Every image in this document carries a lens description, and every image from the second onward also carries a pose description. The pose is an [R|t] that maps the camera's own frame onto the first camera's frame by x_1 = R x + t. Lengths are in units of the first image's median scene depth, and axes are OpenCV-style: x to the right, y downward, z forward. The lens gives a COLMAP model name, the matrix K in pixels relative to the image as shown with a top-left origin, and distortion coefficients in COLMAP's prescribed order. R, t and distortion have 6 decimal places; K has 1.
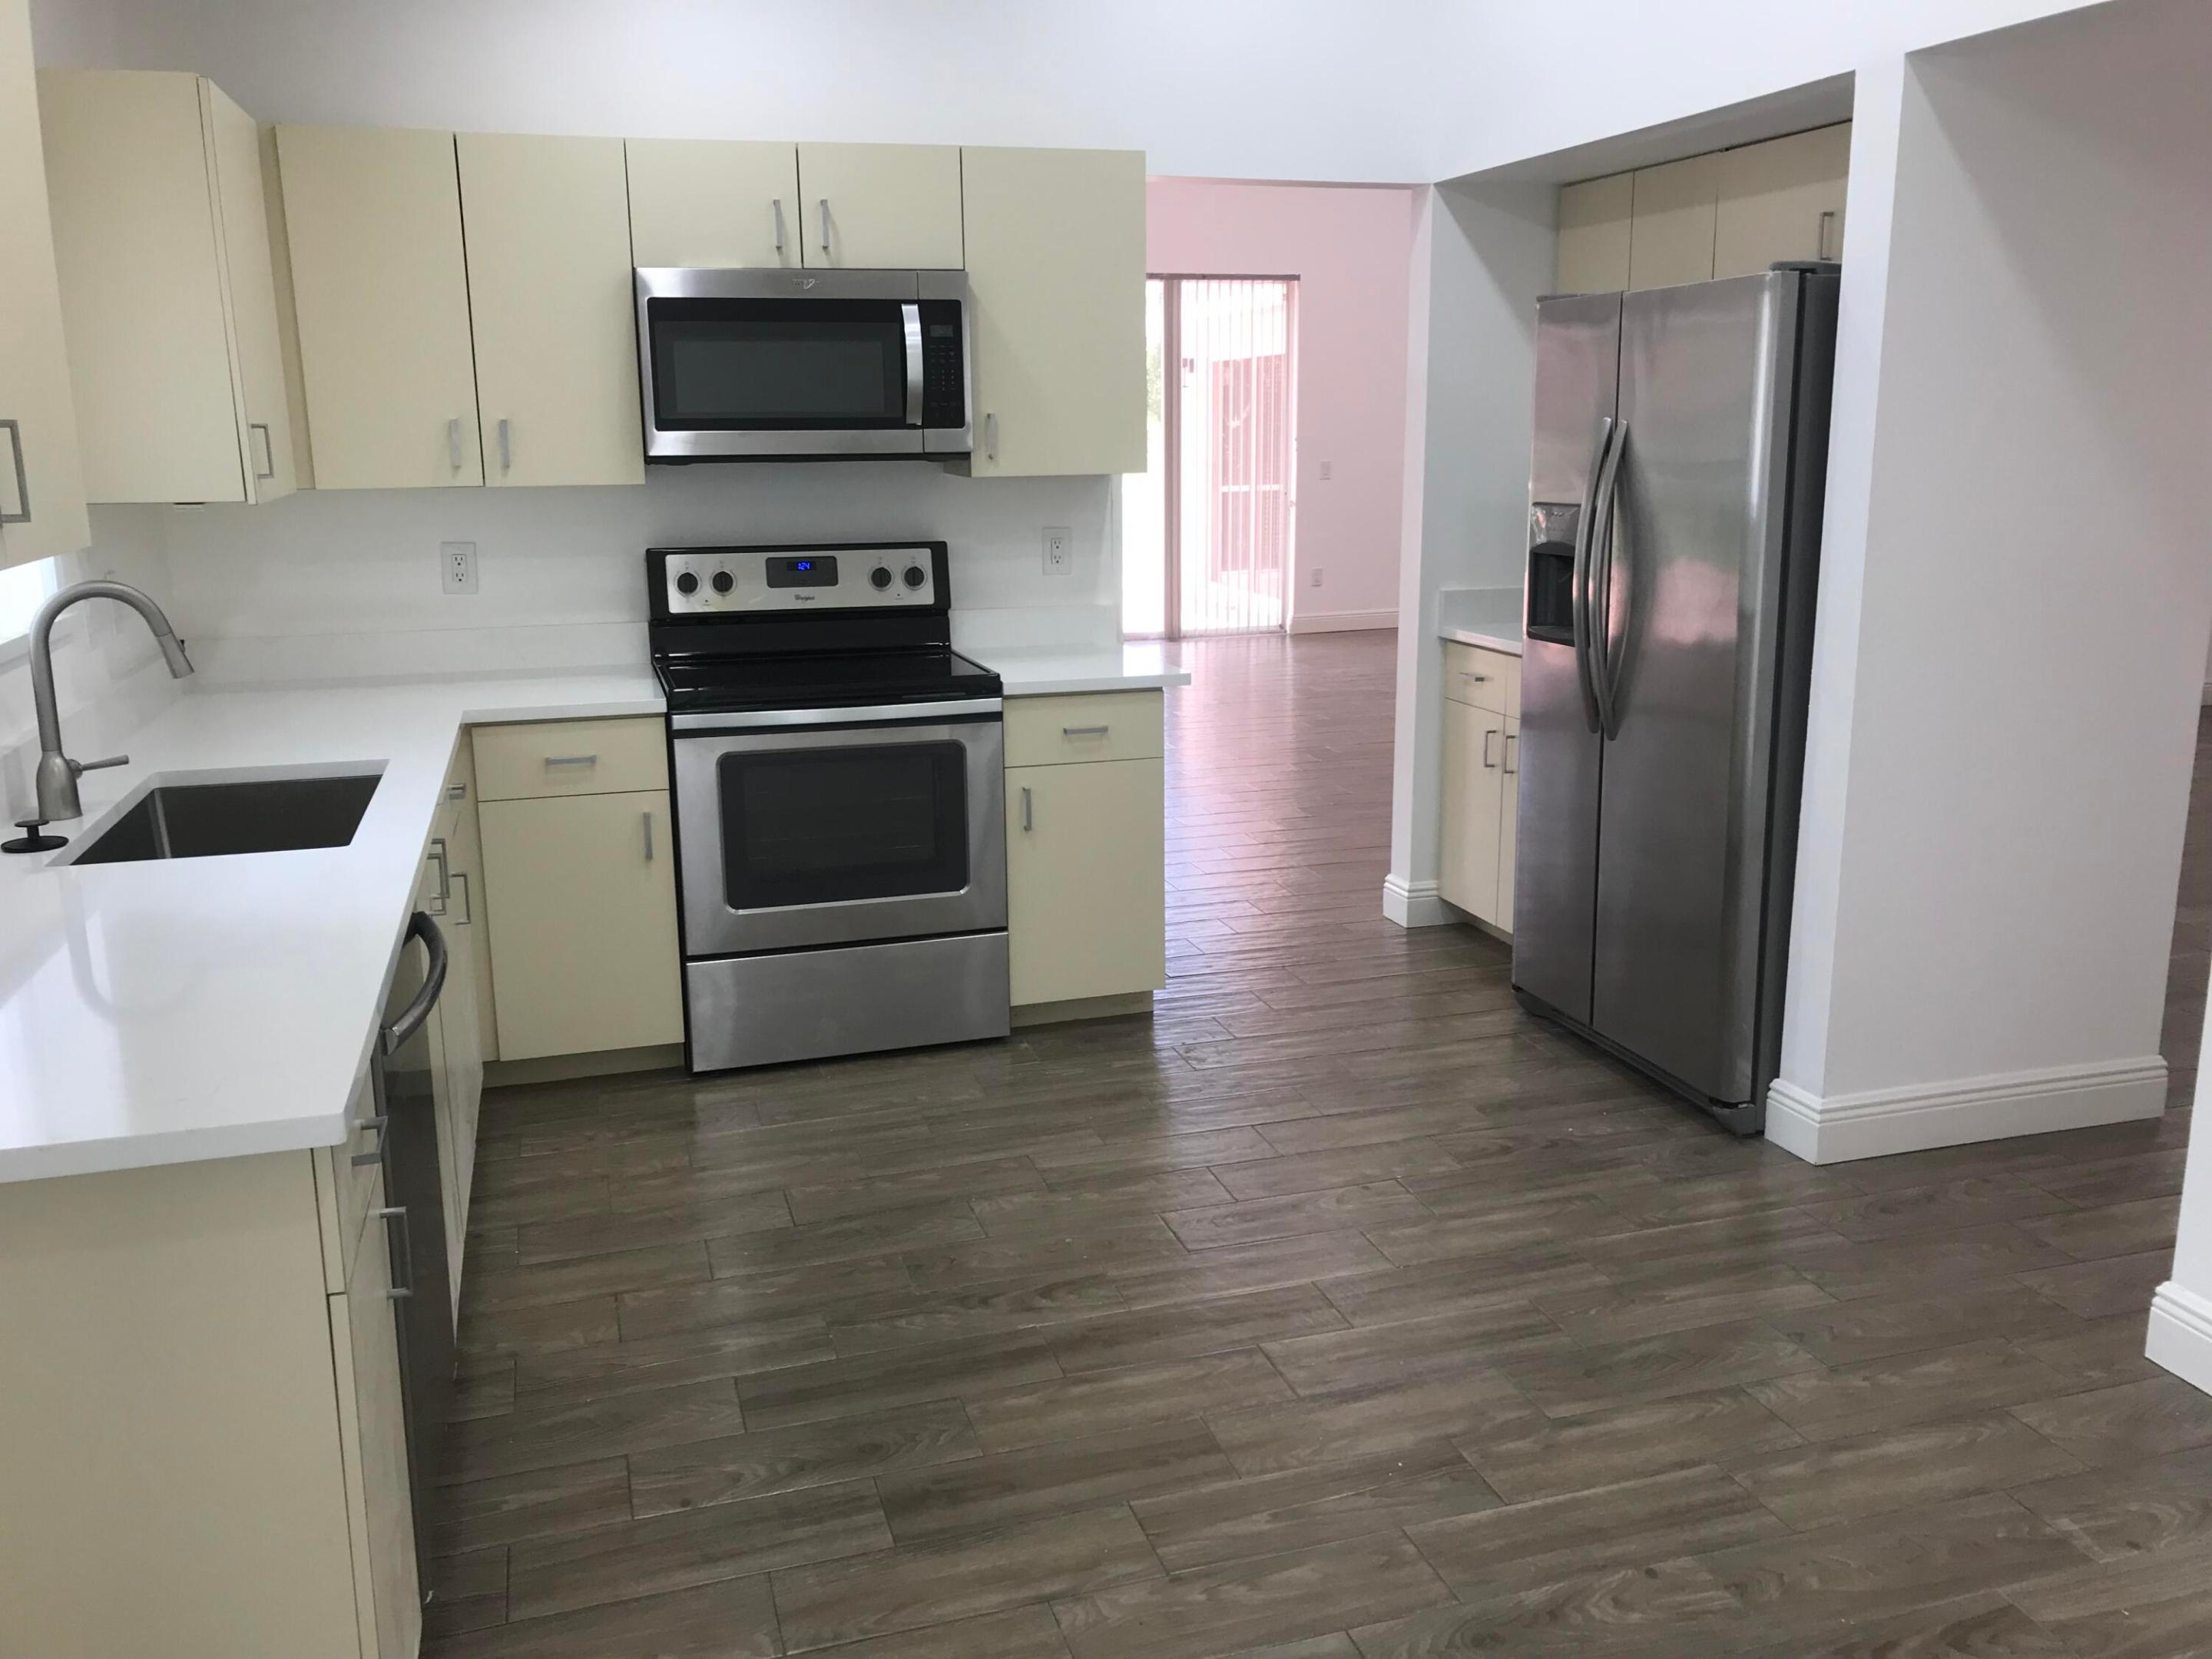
lens RADIAL K [[1790.7, 0, 1111.0], [0, 1790.7, 818.7], [0, 0, 1]] dist [0.006724, 0.001333]
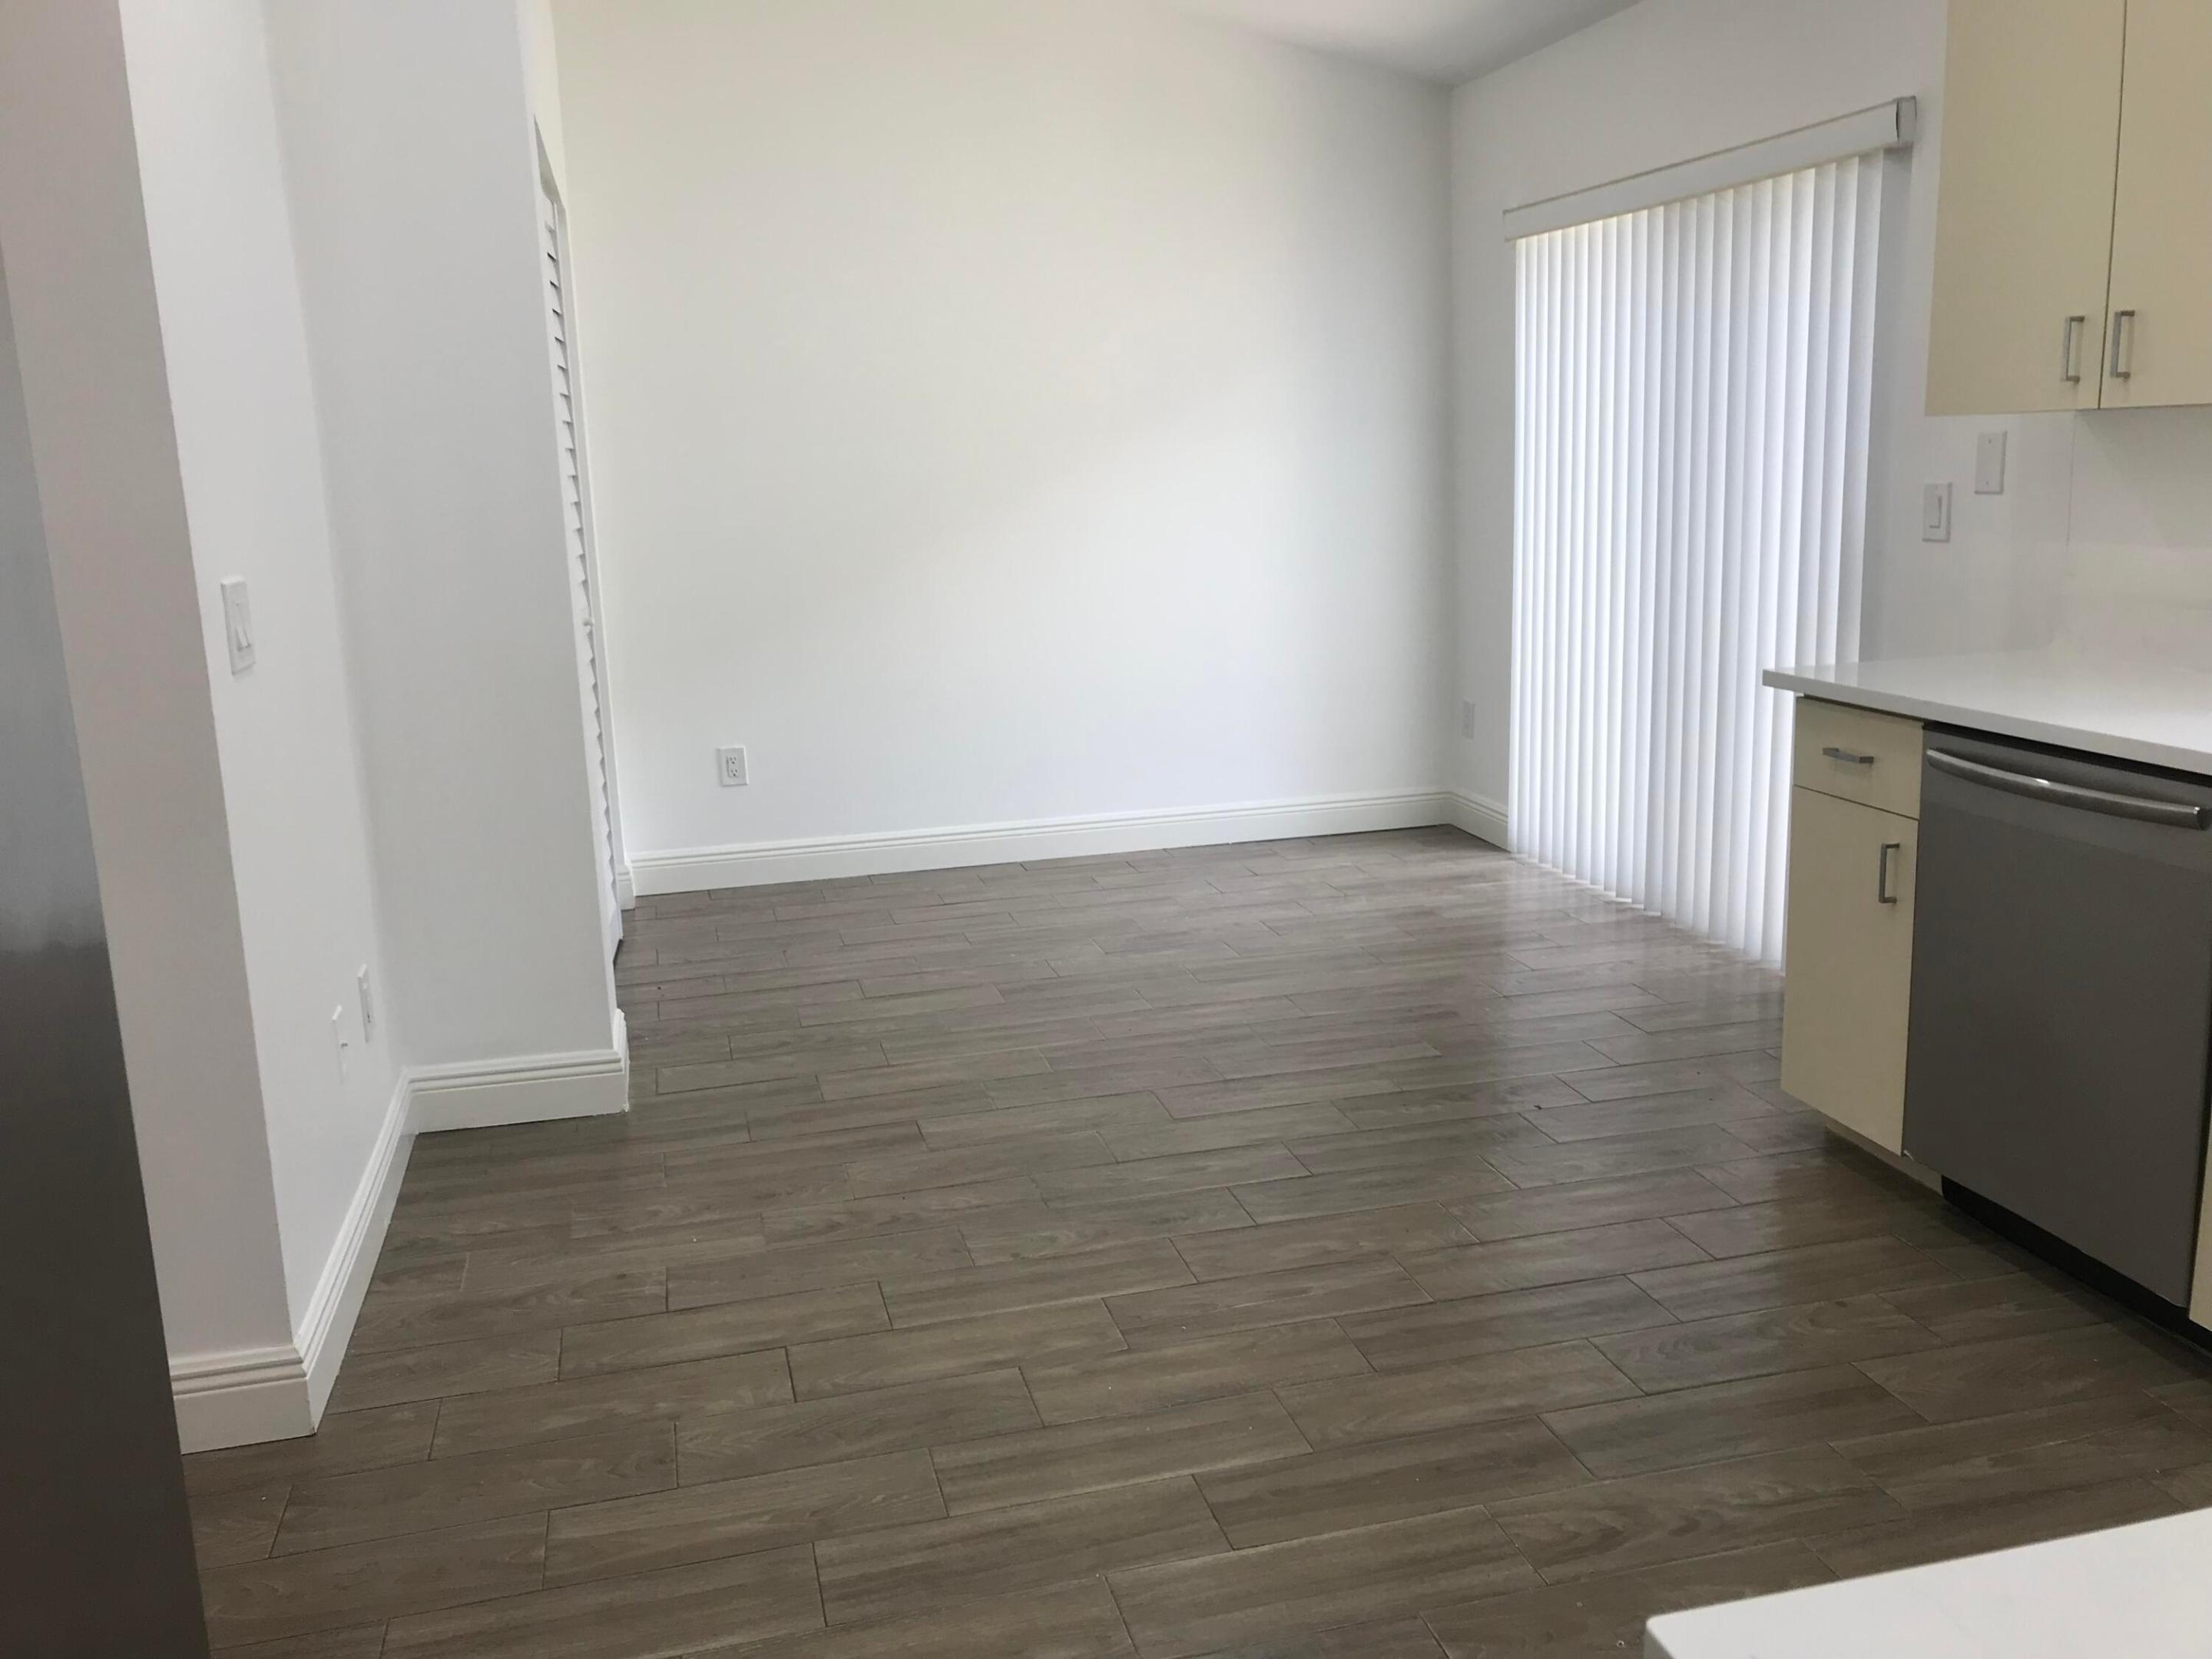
lens RADIAL K [[1790.7, 0, 1111.0], [0, 1790.7, 818.7], [0, 0, 1]] dist [0.006724, 0.001333]
pose [[-0.997962, 0.034279, 0.053825, 0.130243], [0.053313, 0.911405, 0.408042, -0.337983], [-0.035069, 0.410080, -0.911375, 1.763525]]
